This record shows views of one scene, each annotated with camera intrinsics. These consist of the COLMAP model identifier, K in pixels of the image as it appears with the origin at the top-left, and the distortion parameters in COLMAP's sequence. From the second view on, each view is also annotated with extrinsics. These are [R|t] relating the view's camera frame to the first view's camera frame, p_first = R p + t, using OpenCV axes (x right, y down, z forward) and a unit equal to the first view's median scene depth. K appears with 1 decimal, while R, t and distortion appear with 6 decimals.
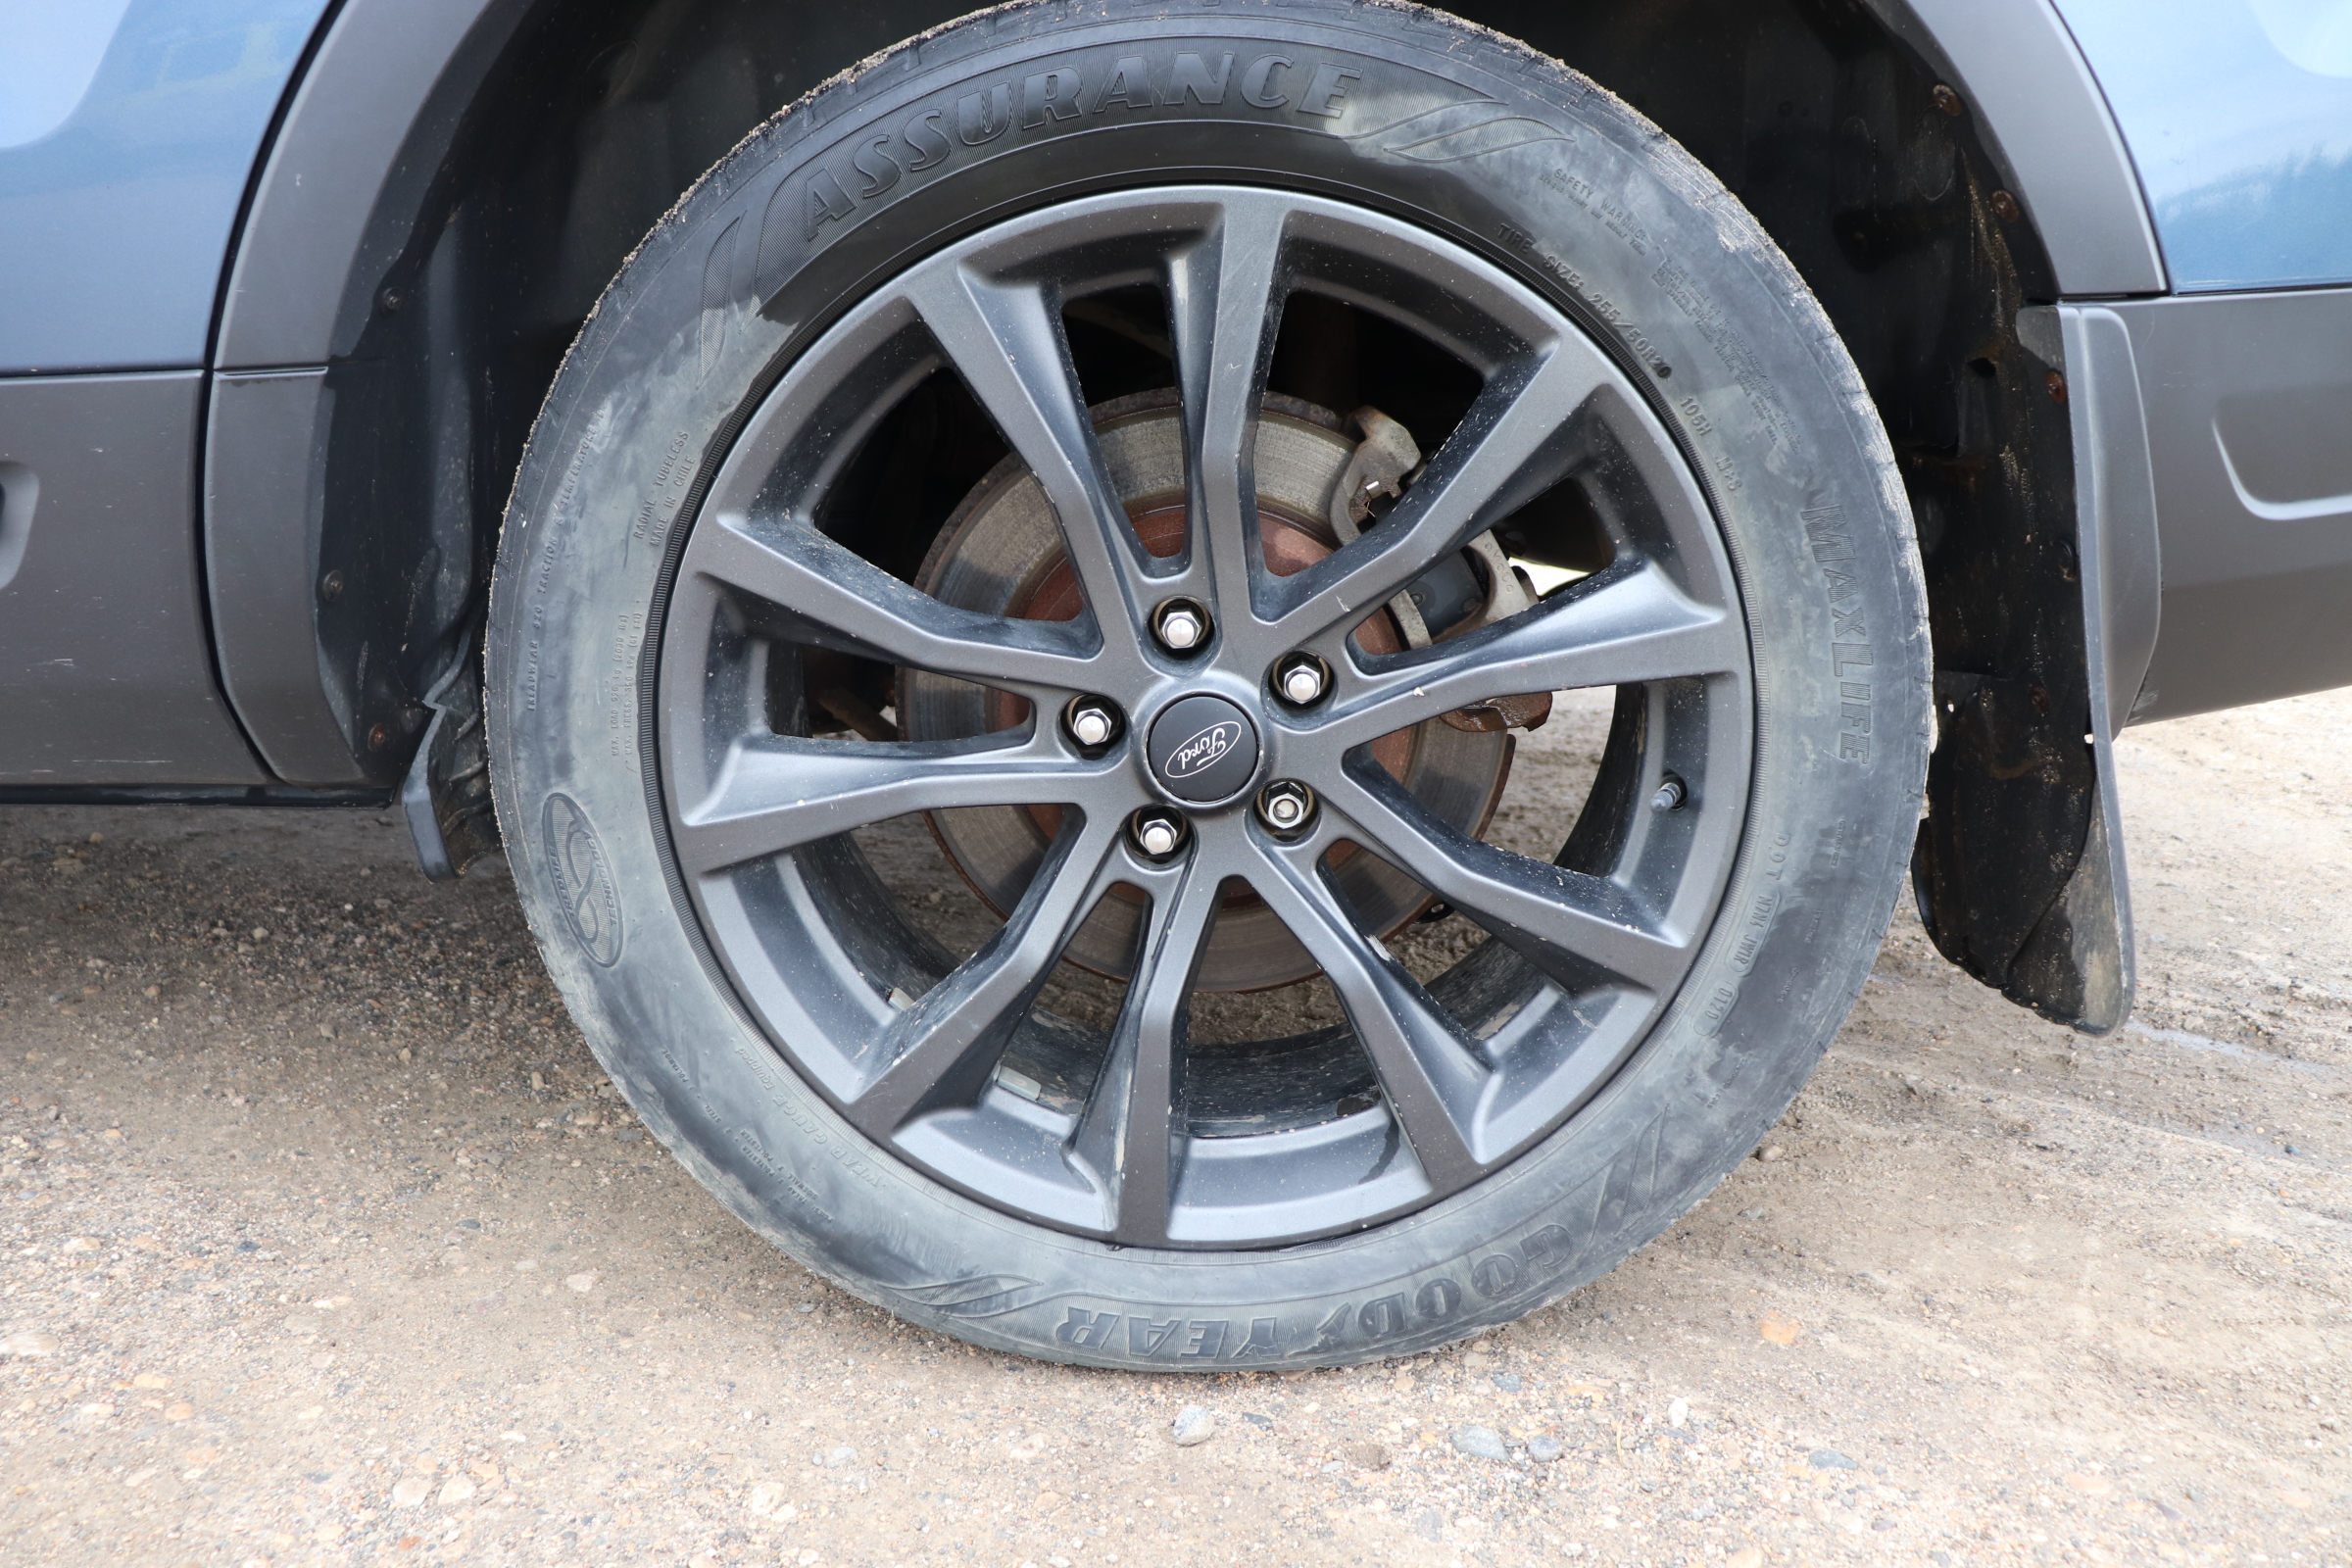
lens RADIAL K [[1918.1, 0, 1168.6], [0, 1918.1, 767.5], [0, 0, 1]] dist [-0.147055, 0.102392]
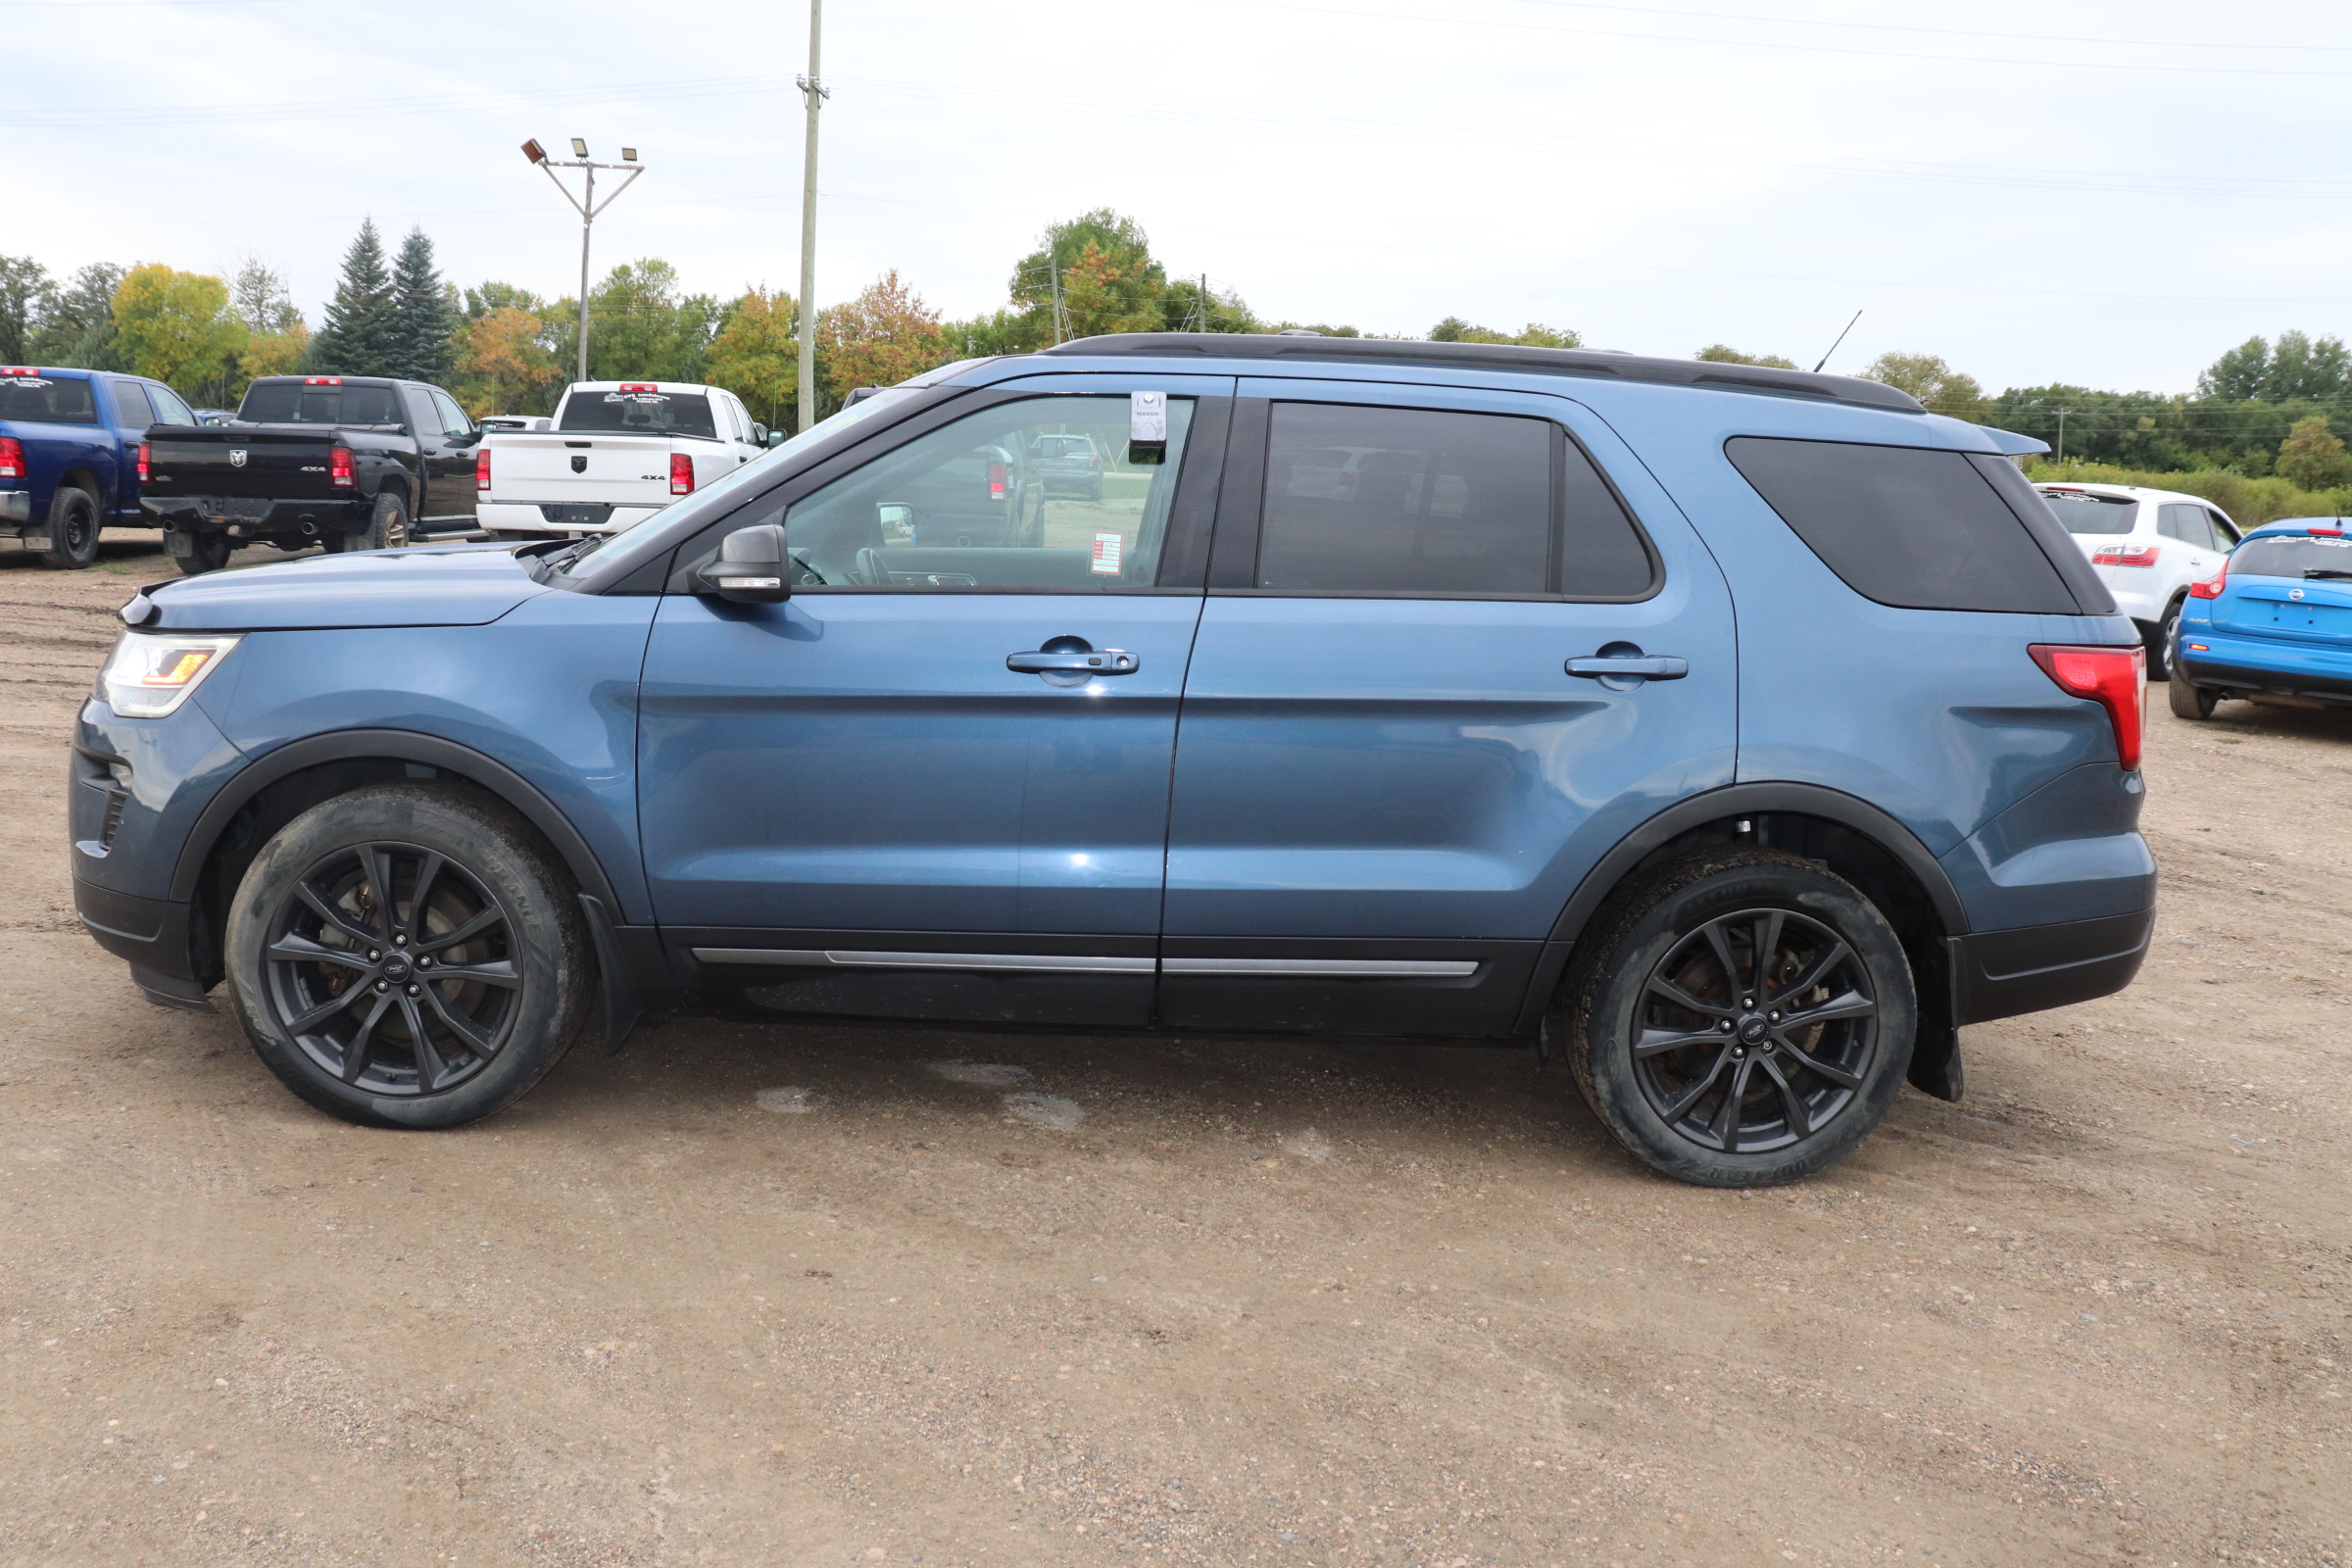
lens RADIAL K [[1918.1, 0, 1180.1], [0, 1918.1, 776.1], [0, 0, 1]] dist [-0.147055, 0.102392]
pose [[0.995963, 0.031825, 0.083929, -1.578940], [-0.023397, 0.994757, -0.099558, -0.121555], [-0.086657, 0.097192, 0.991486, -3.027460]]
